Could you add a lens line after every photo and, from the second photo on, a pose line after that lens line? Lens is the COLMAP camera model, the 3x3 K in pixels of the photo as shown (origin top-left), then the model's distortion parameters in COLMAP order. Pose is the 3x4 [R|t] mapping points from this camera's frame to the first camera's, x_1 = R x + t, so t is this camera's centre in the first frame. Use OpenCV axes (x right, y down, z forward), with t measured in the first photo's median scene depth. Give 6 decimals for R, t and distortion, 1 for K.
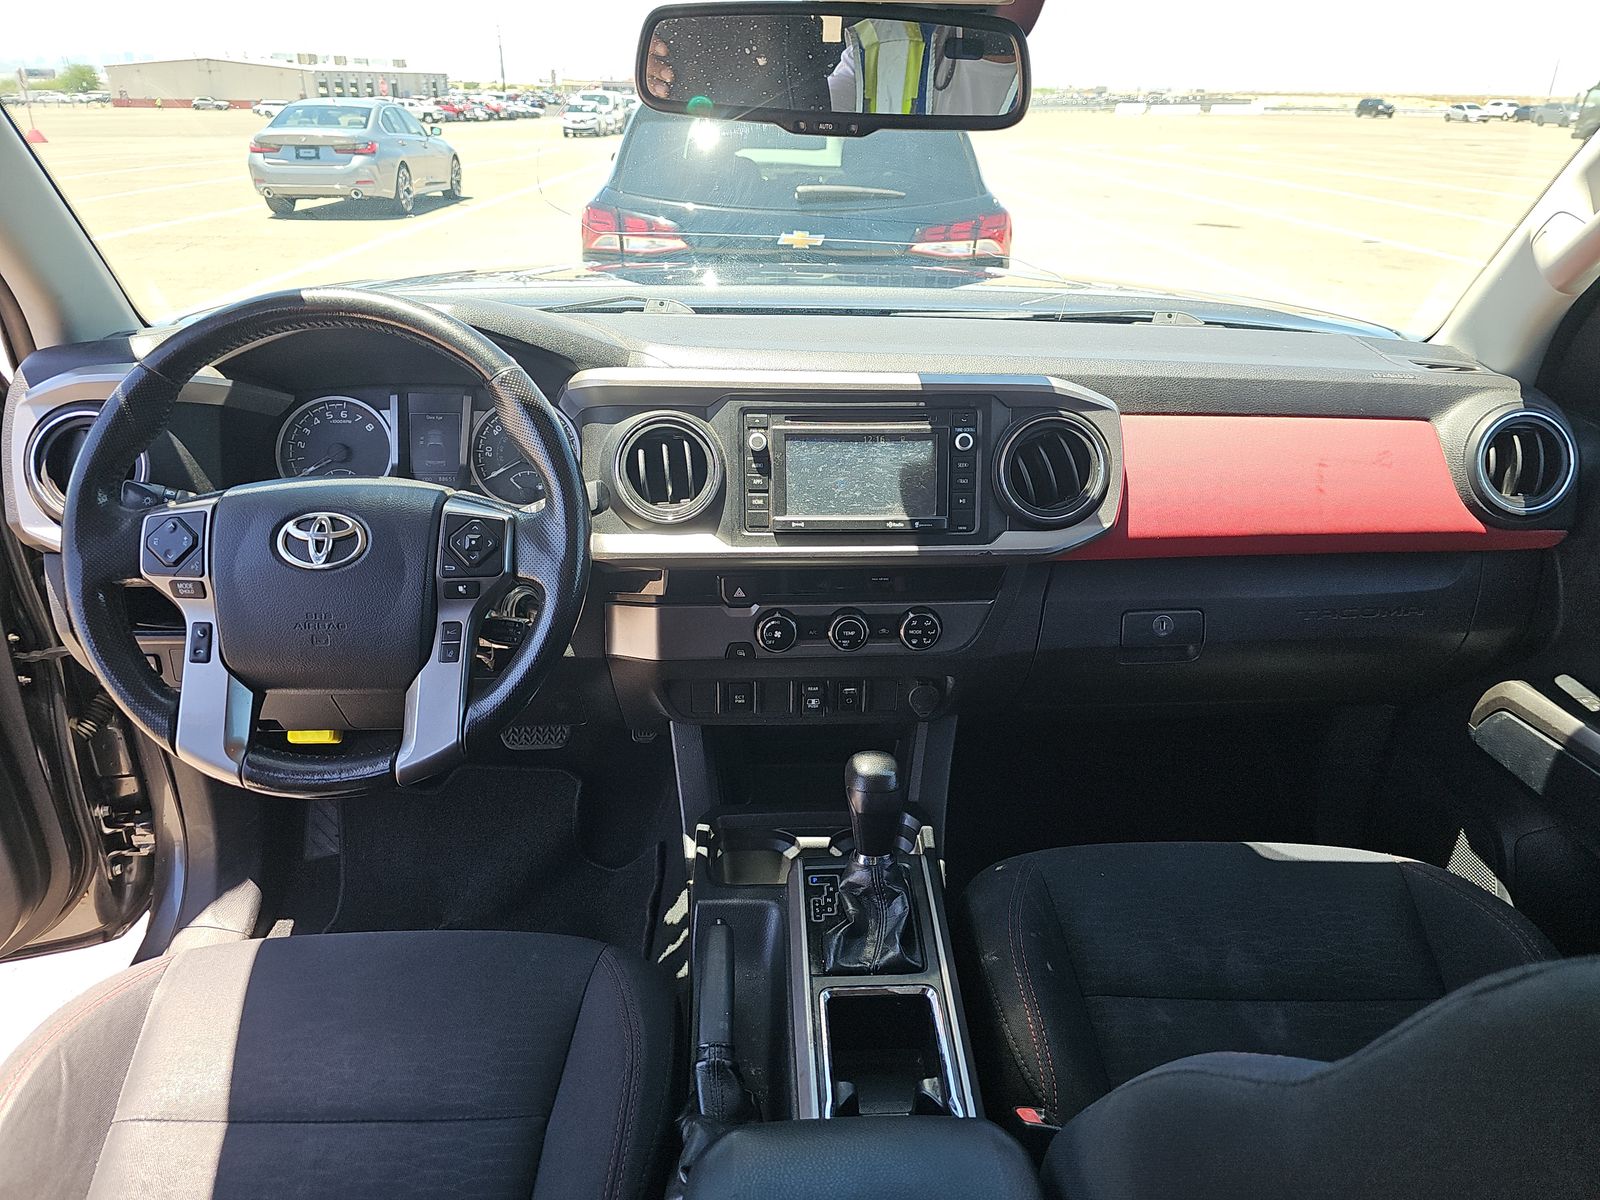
lens RADIAL K [[1061.8, 0, 811.2], [0, 1061.8, 609.5], [0, 0, 1]] dist [0.018253, -0.006491]
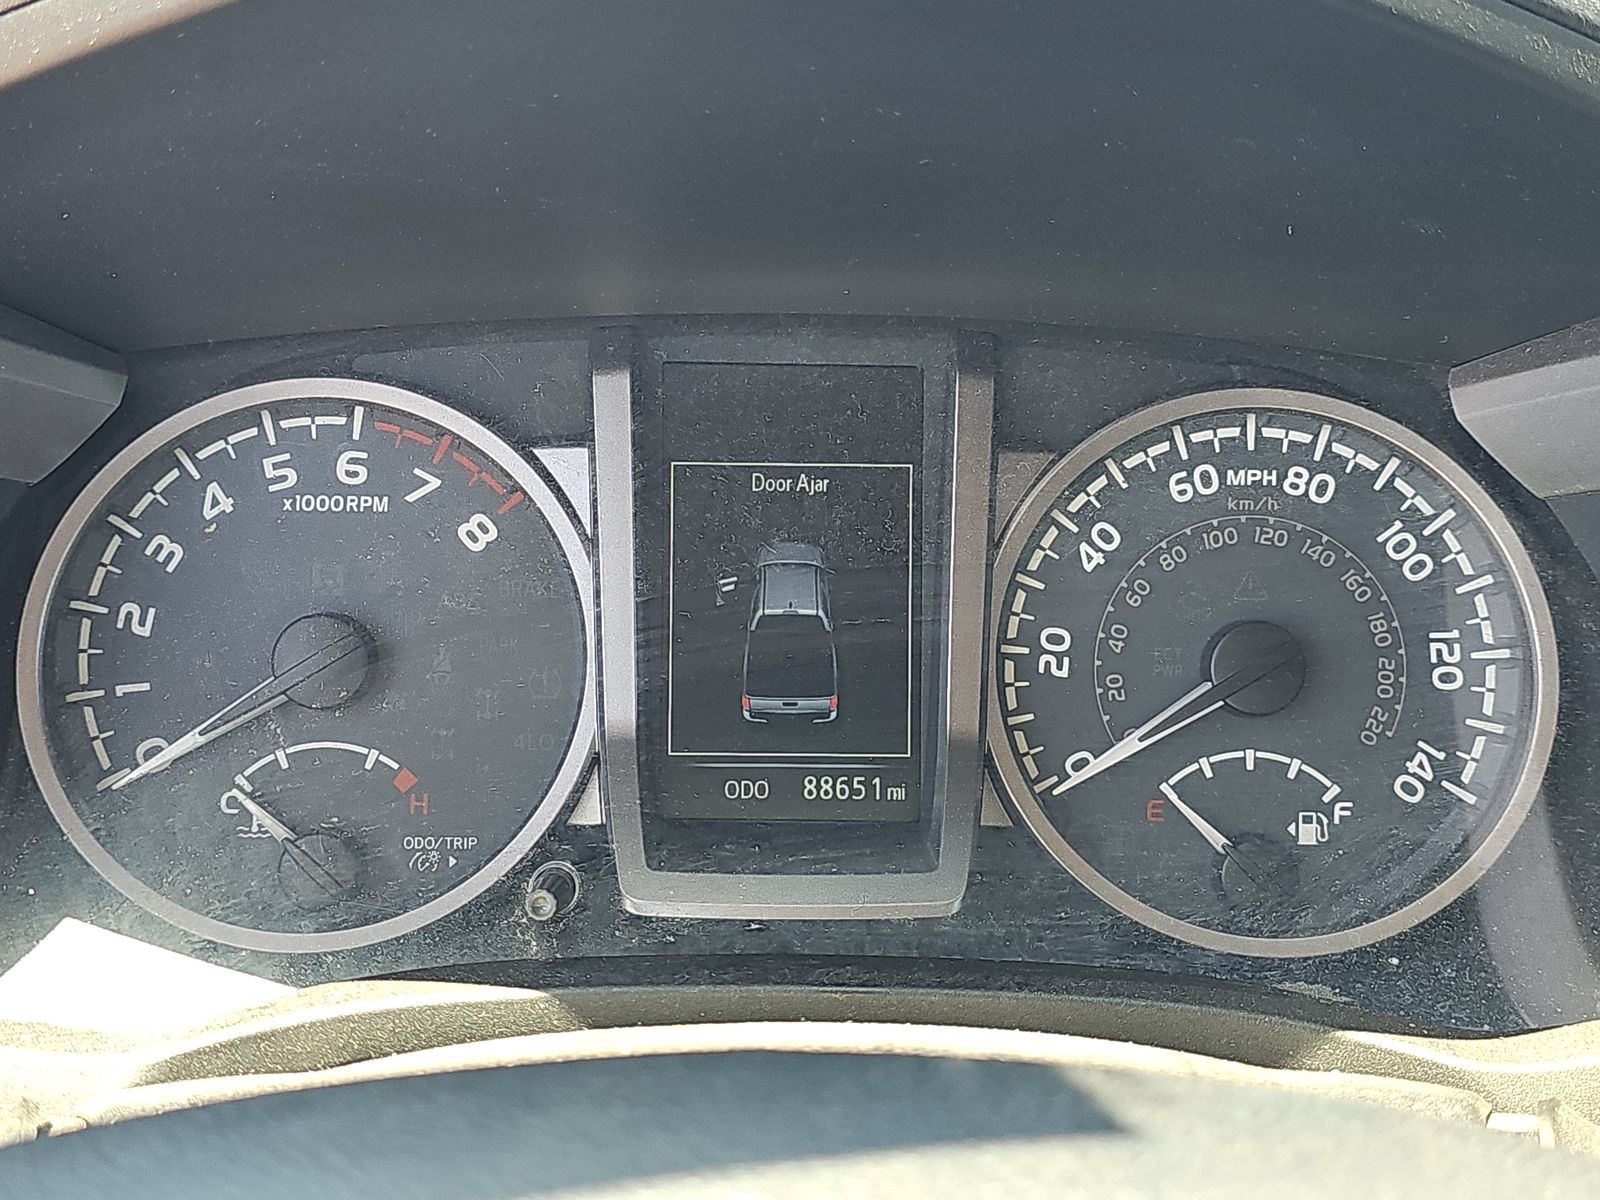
lens RADIAL K [[1061.8, 0, 798.0], [0, 1061.8, 594.8], [0, 0, 1]] dist [0.018253, -0.006491]
pose [[0.998662, 0.008234, -0.051045, -0.379282], [-0.010557, 0.998913, -0.045397, -0.166350], [0.050616, 0.045875, 0.997664, 0.886684]]
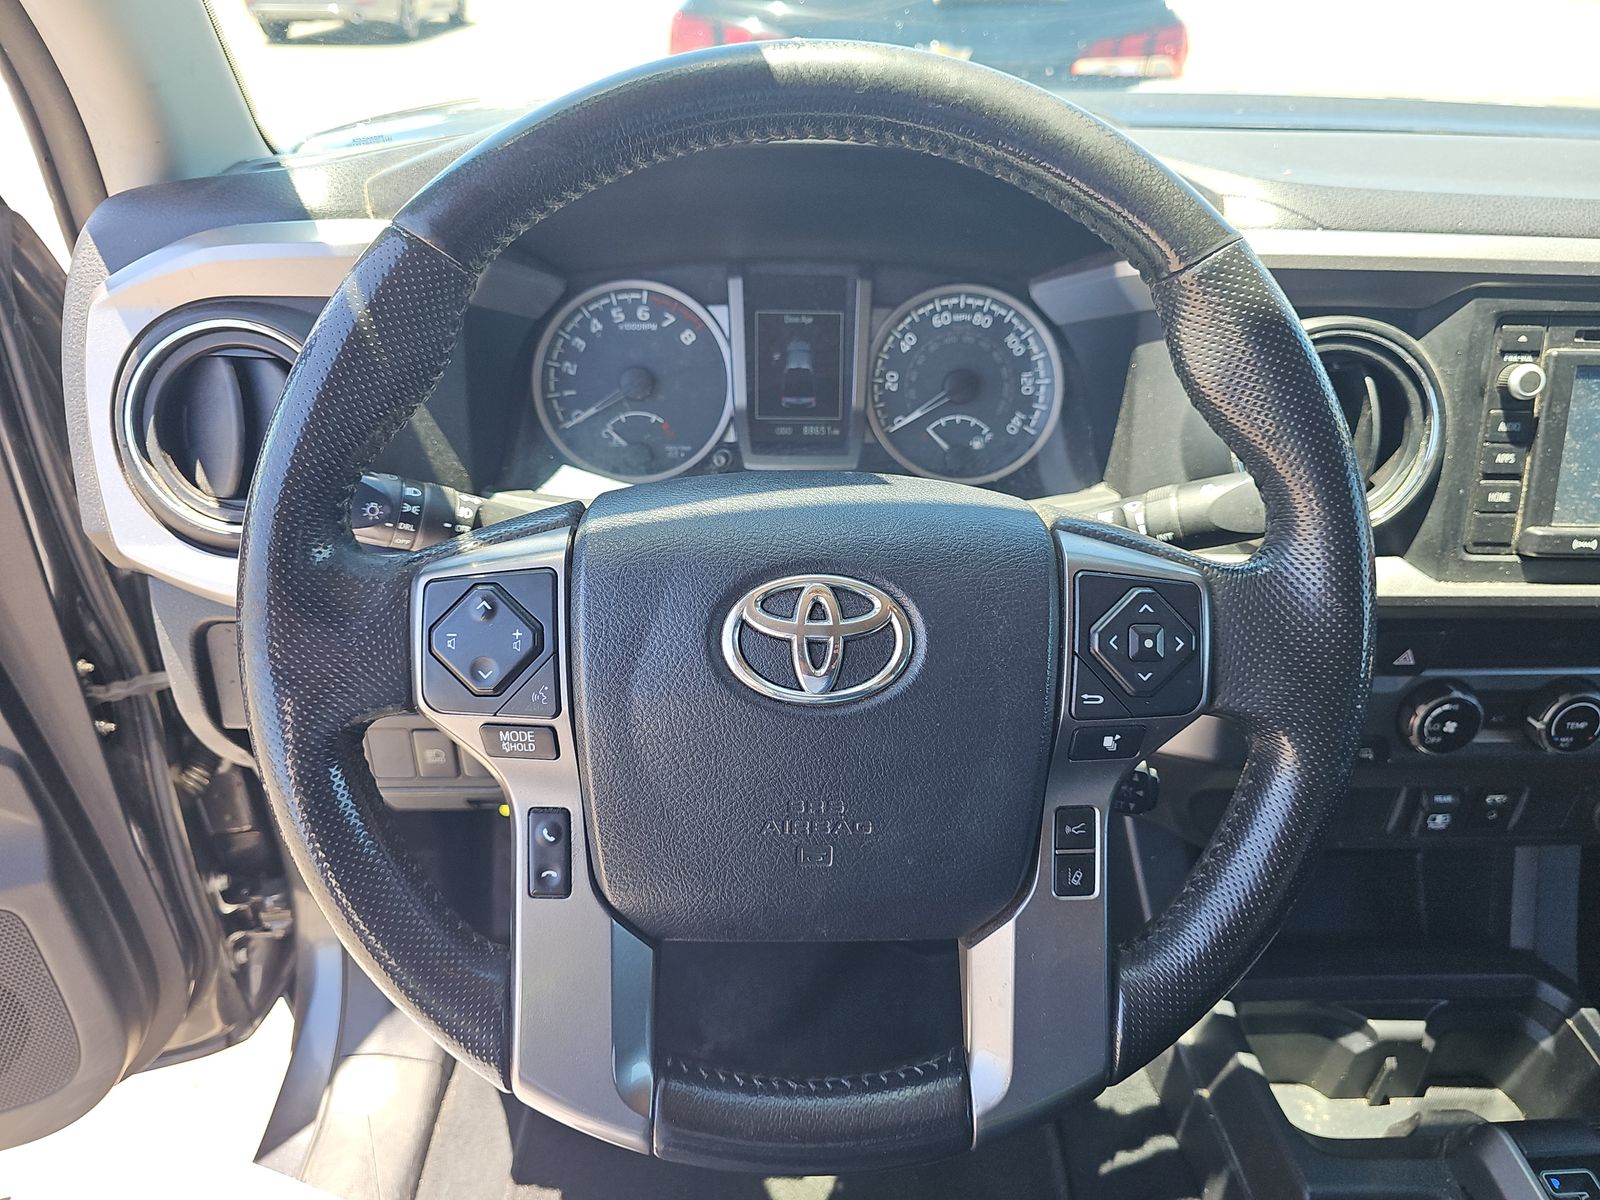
lens RADIAL K [[1061.8, 0, 792.1], [0, 1061.8, 614.4], [0, 0, 1]] dist [0.018253, -0.006491]
pose [[0.999792, 0.010563, -0.017433, -0.383560], [-0.008179, 0.991276, 0.131551, -0.110334], [0.018671, -0.131381, 0.991156, 0.467436]]
